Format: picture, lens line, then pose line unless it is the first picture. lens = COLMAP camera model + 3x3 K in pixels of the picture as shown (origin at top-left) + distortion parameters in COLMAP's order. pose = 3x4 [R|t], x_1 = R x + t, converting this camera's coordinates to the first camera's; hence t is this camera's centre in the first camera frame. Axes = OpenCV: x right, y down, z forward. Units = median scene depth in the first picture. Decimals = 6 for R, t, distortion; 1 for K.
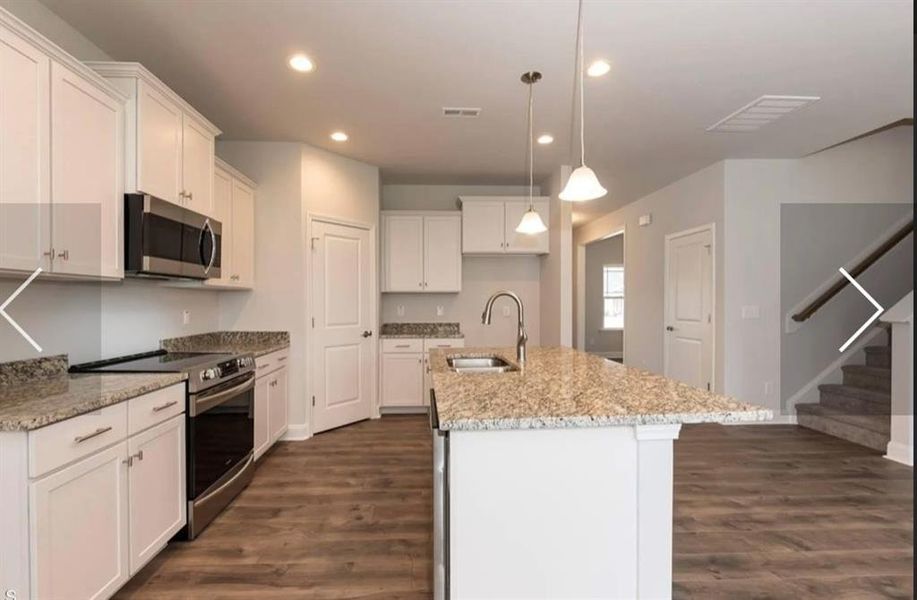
lens RADIAL K [[406.5, 0, 442.6], [0, 406.5, 303.8], [0, 0, 1]] dist [0.000130, -0.000255]
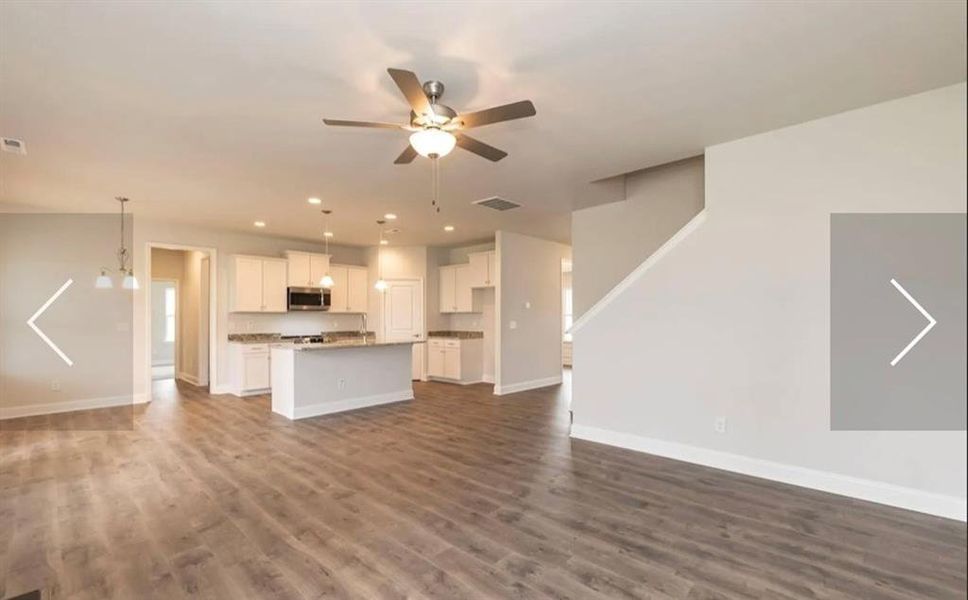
lens RADIAL K [[419.4, 0, 487.7], [0, 419.4, 316.5], [0, 0, 1]] dist [-0.002821, -0.000301]
pose [[0.713340, -0.000889, -0.700817, 1.672649], [-0.003433, 0.999983, -0.004764, -0.005364], [0.700810, 0.005804, 0.713325, -0.199324]]
